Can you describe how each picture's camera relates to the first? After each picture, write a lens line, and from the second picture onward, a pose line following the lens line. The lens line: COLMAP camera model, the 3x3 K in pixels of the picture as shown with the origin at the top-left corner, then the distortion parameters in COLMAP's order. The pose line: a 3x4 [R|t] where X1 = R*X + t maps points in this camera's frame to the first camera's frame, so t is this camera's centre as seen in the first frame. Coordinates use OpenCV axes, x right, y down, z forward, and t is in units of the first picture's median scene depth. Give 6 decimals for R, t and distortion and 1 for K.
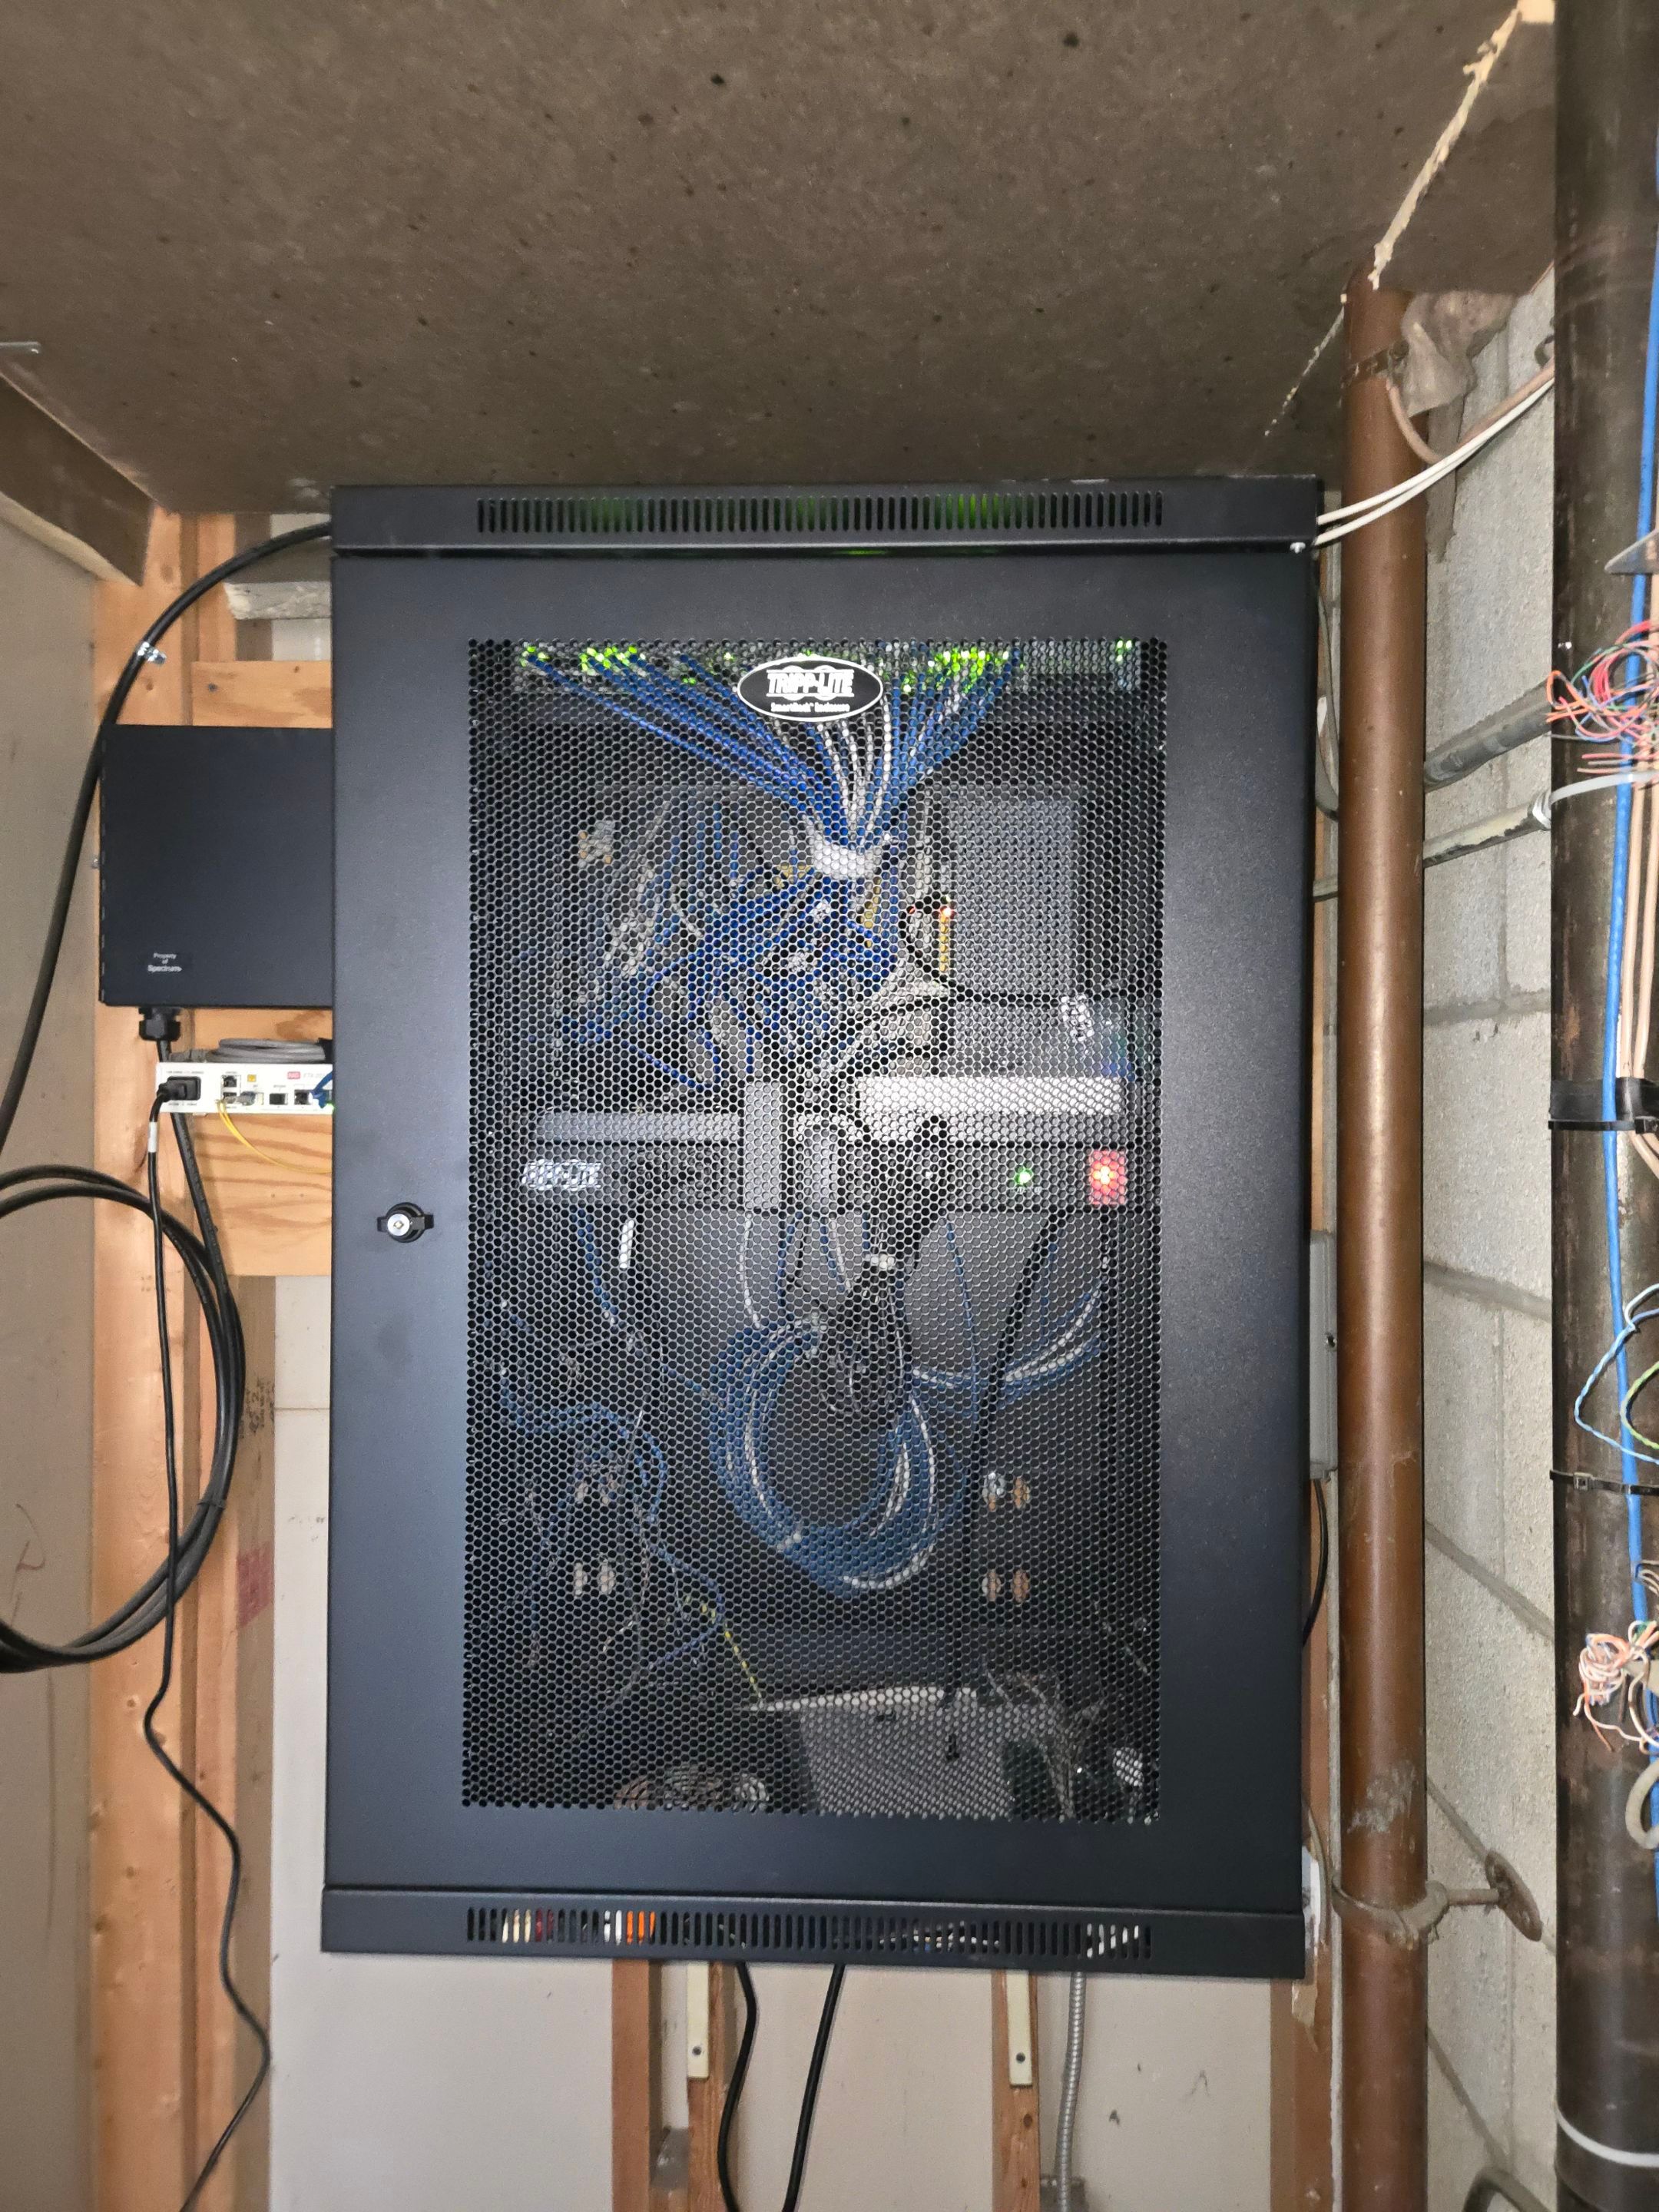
lens RADIAL K [[1507.7, 0, 848.6], [0, 1507.7, 1077.7], [0, 0, 1]] dist [0.070508, -0.059516]
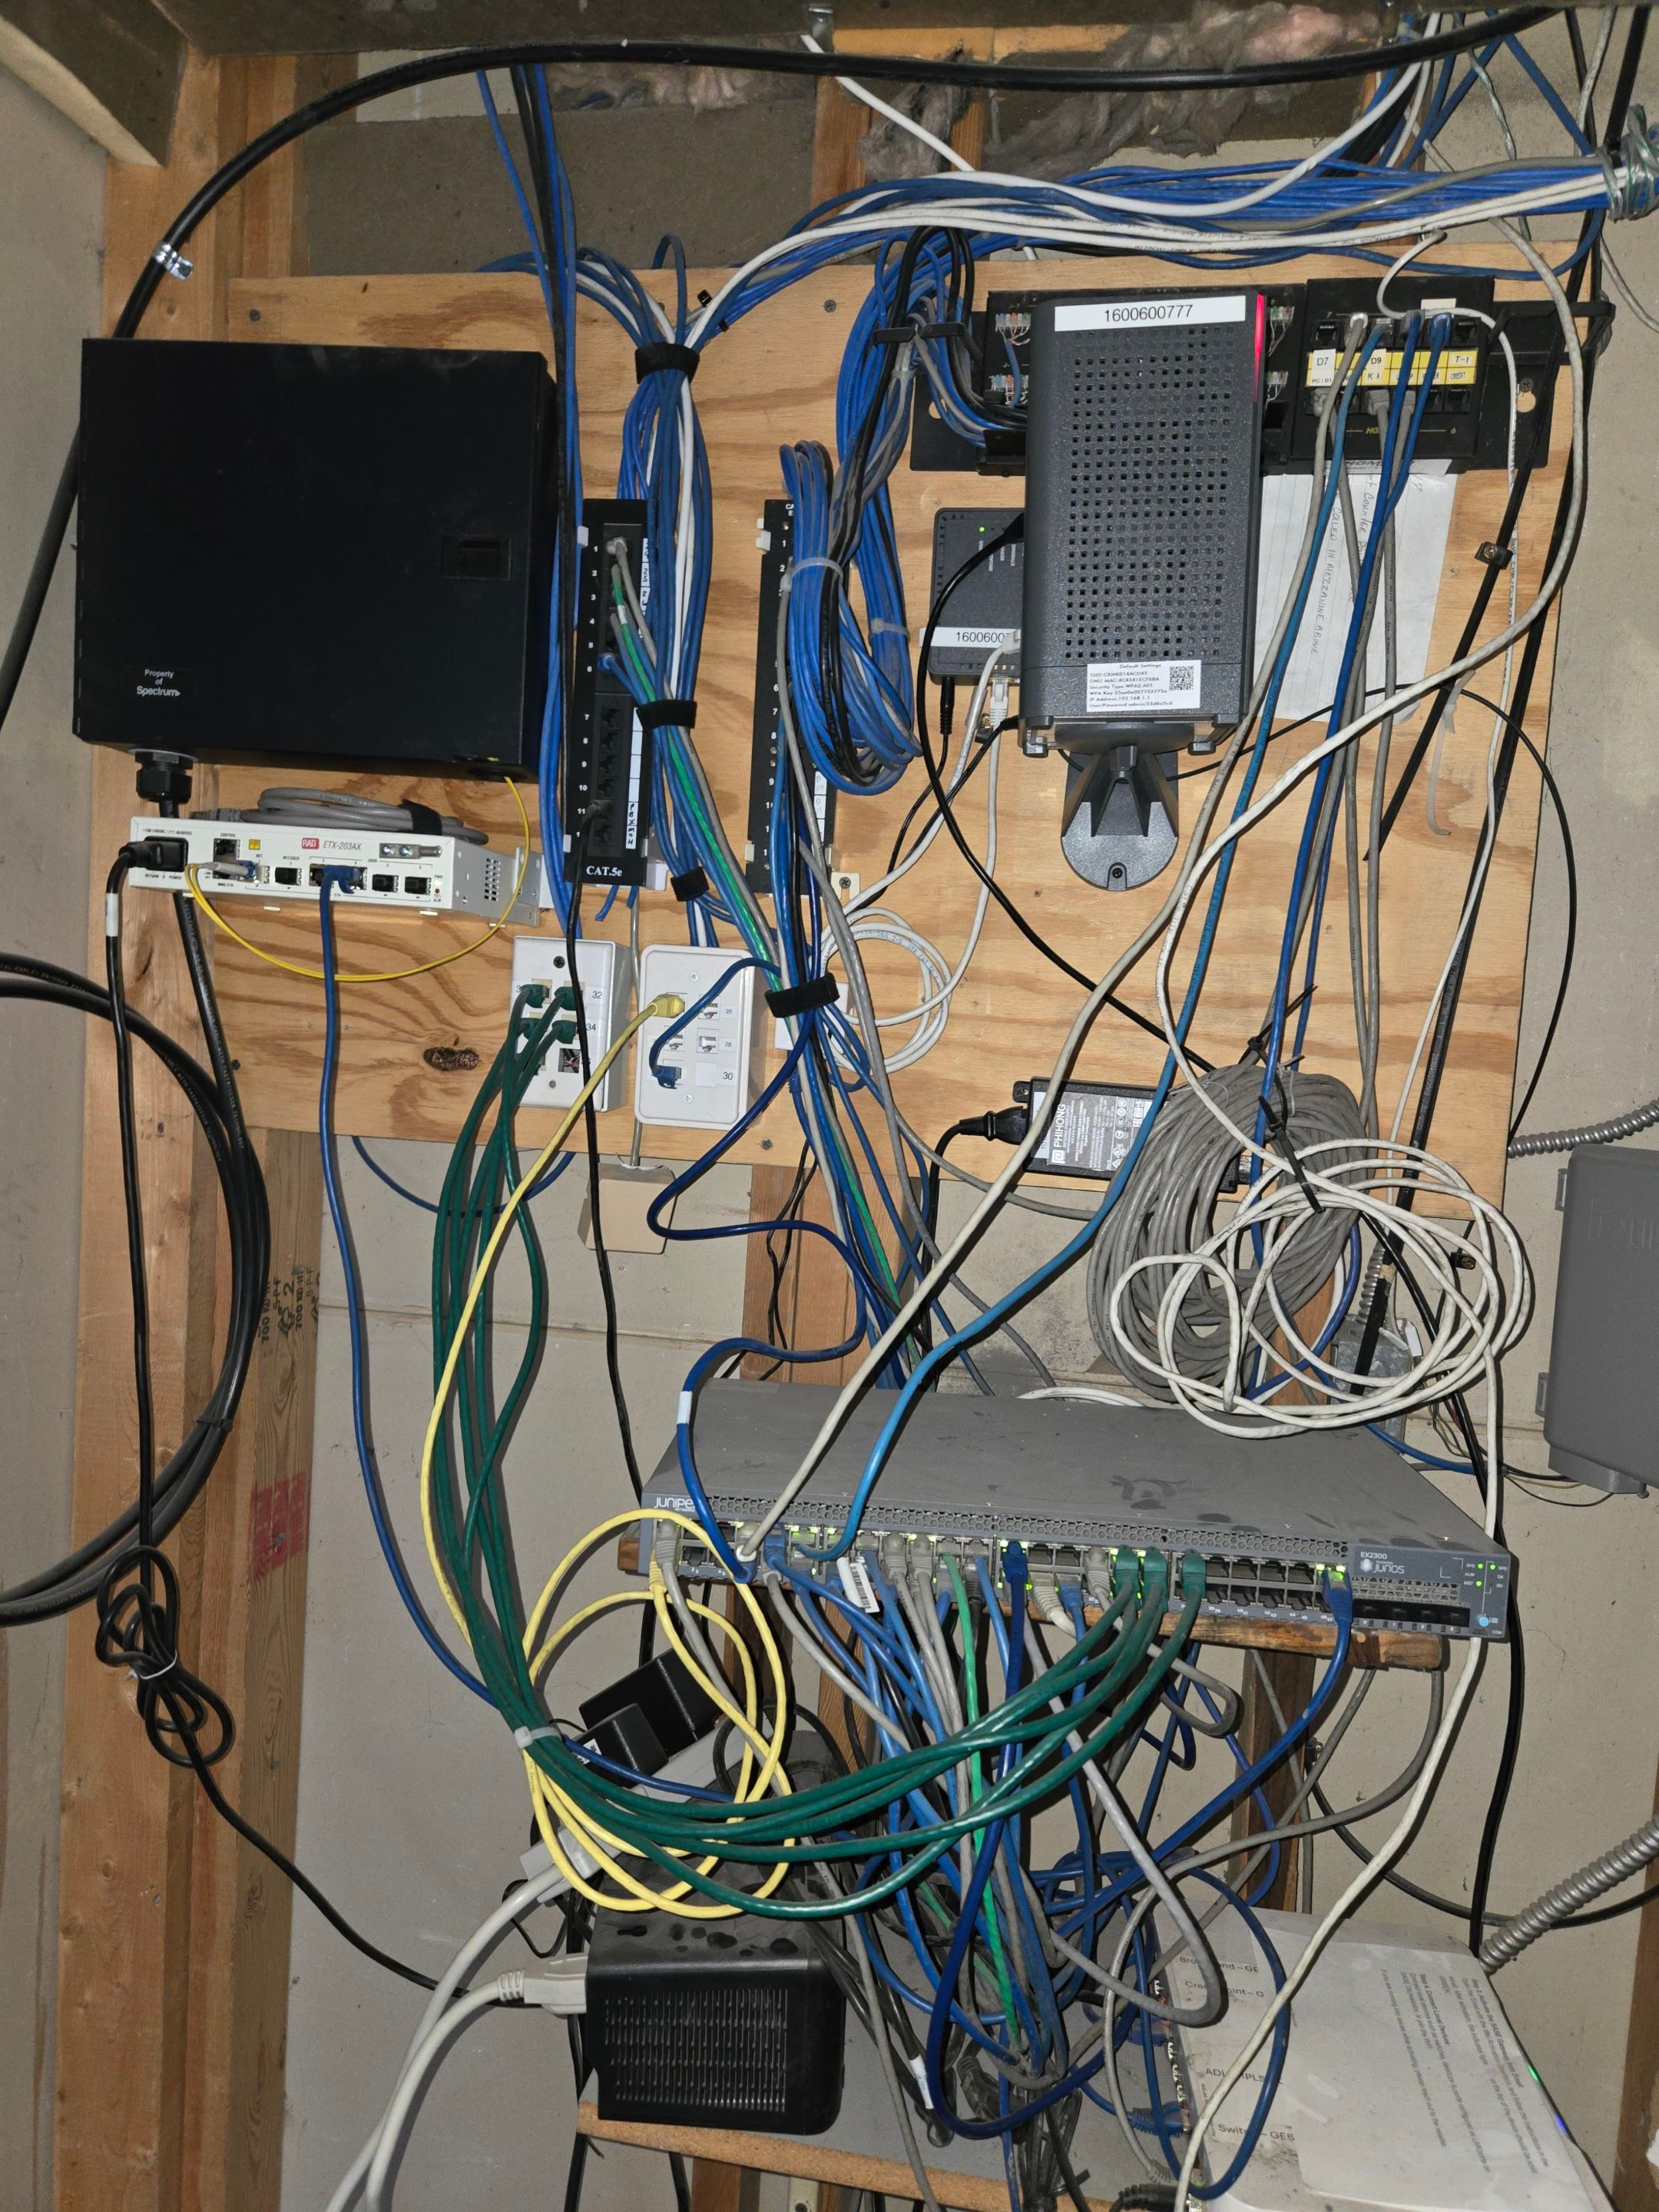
lens RADIAL K [[1507.7, 0, 846.5], [0, 1507.7, 1122.5], [0, 0, 1]] dist [0.070508, -0.059516]
pose [[0.988447, 0.072841, -0.132919, -0.022964], [-0.062558, 0.994832, 0.079971, 0.069093], [0.138057, -0.070732, 0.987895, 0.419328]]
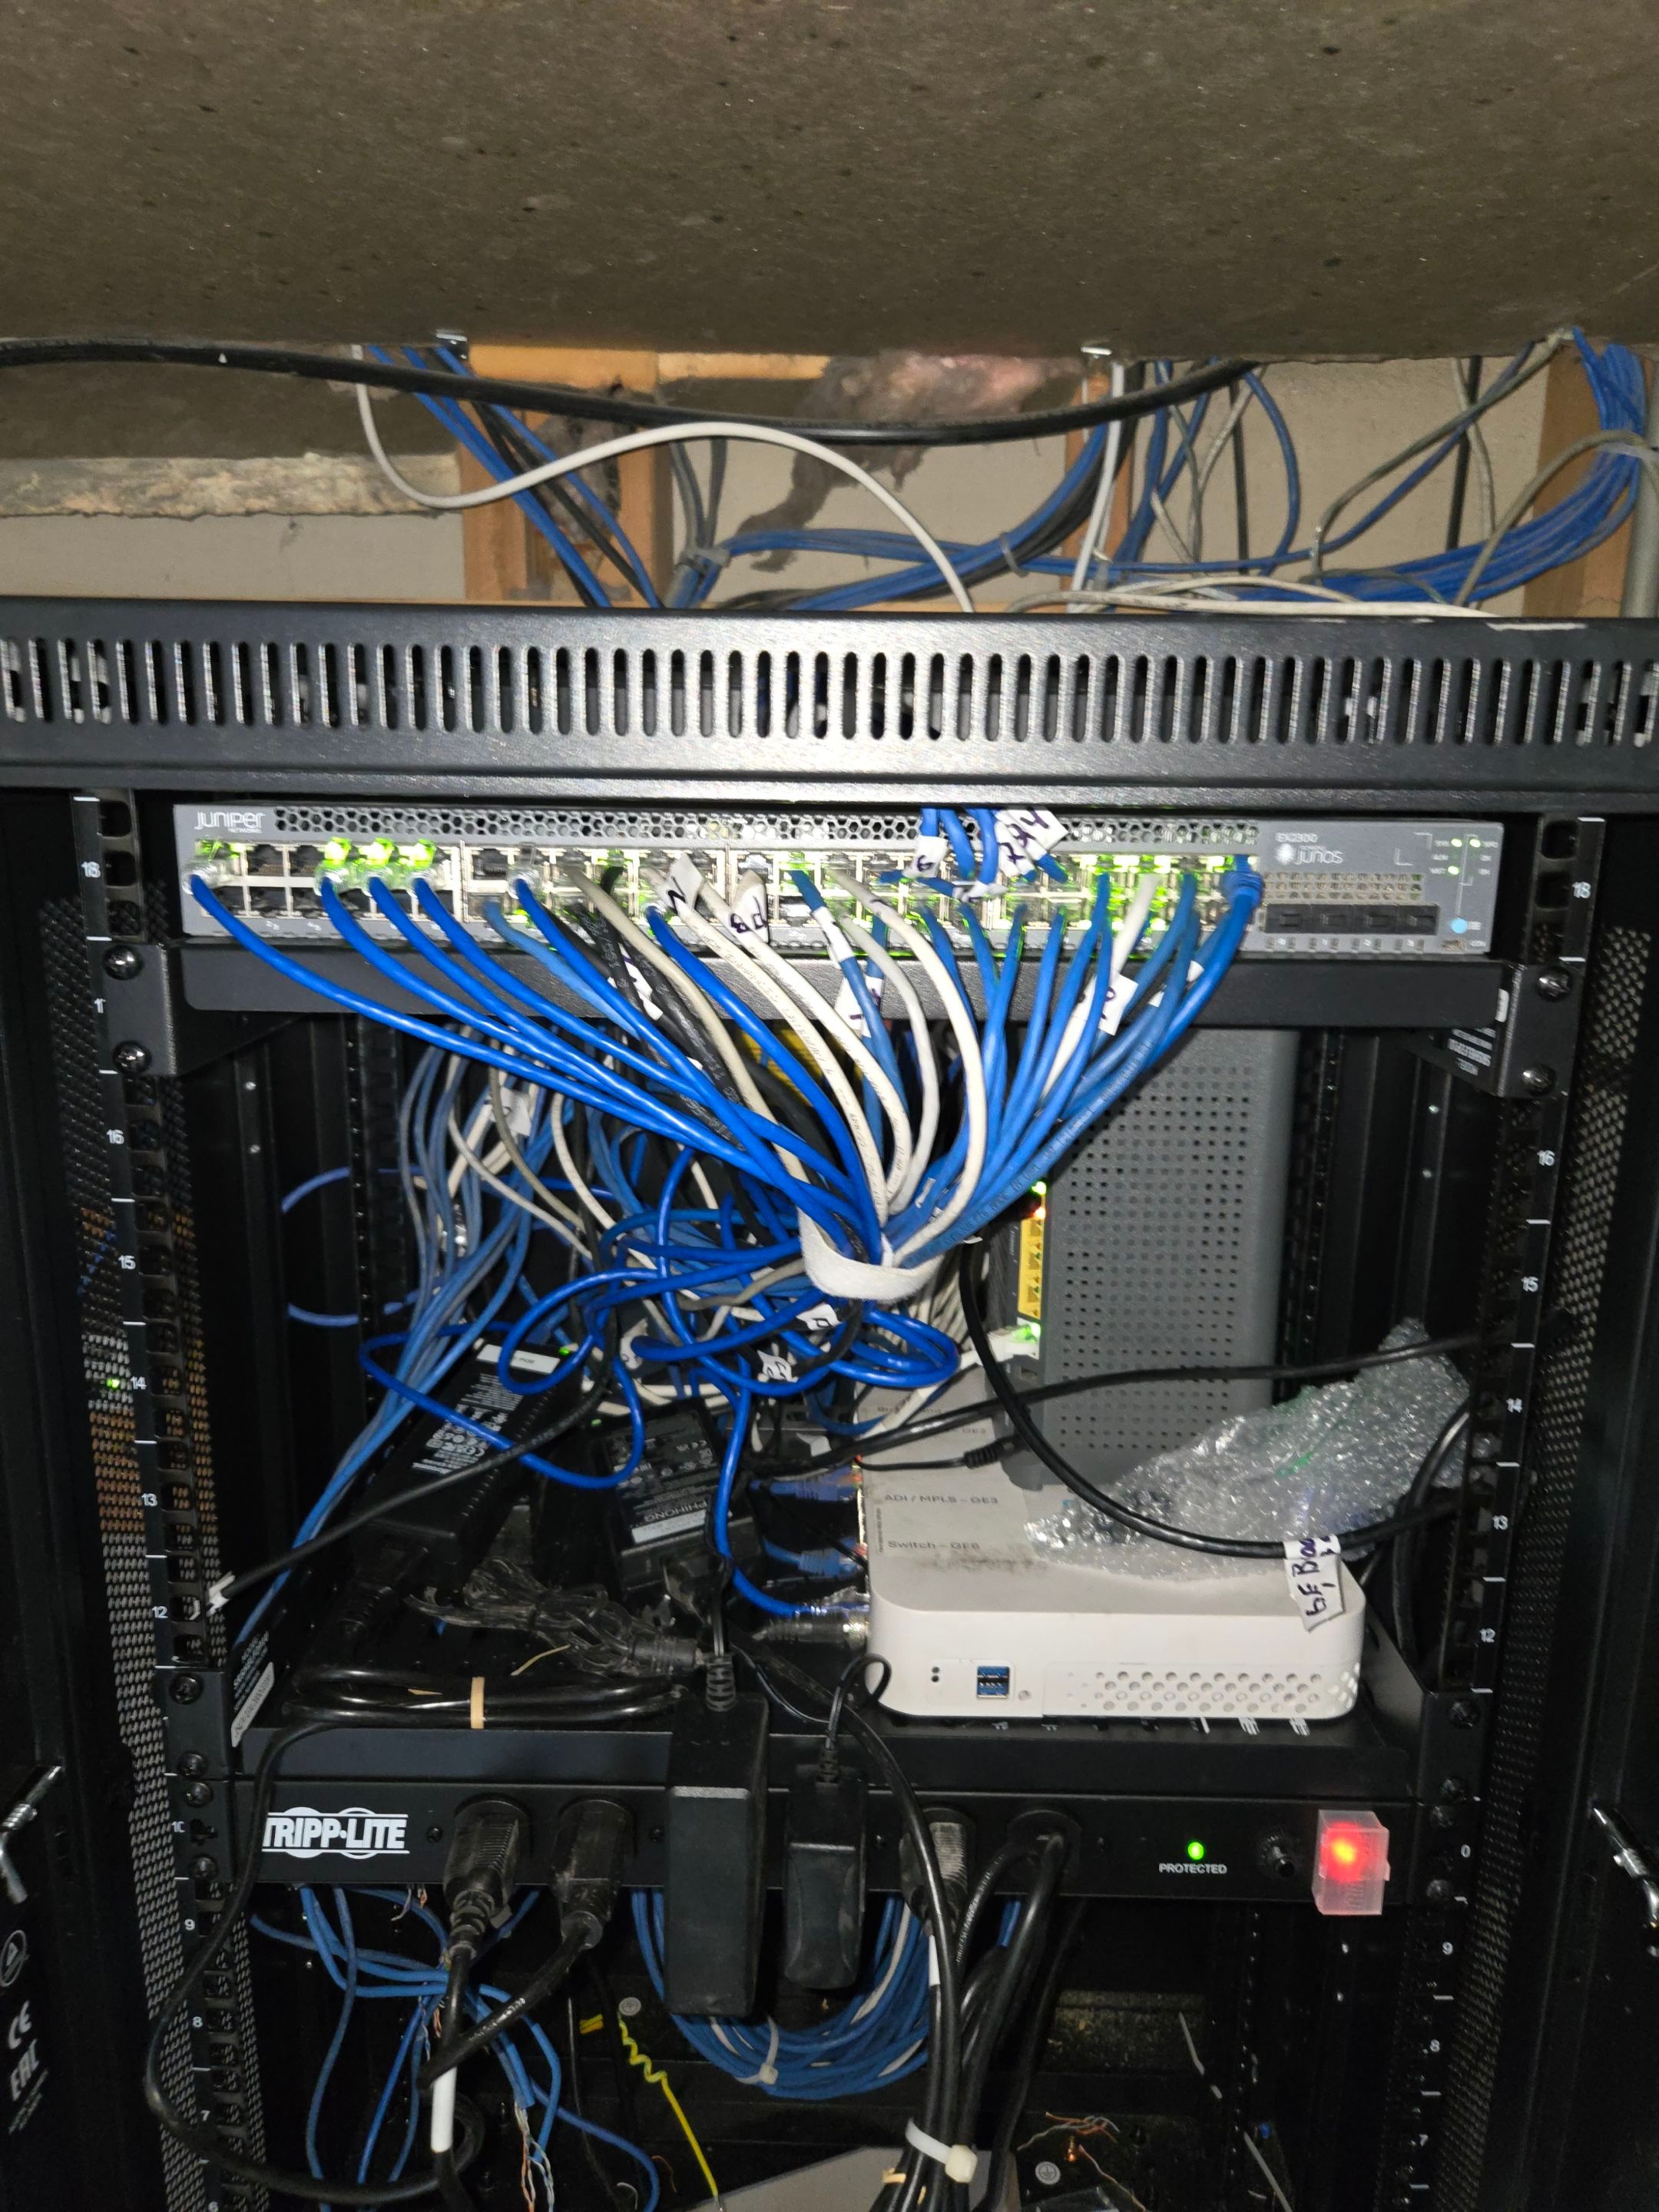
lens RADIAL K [[1507.7, 0, 831.2], [0, 1507.7, 1091.1], [0, 0, 1]] dist [0.070508, -0.059516]
pose [[0.999830, 0.008009, 0.016621, -0.024219], [-0.011584, 0.973677, 0.227636, -0.318682], [-0.014360, -0.227790, 0.973604, 0.518868]]
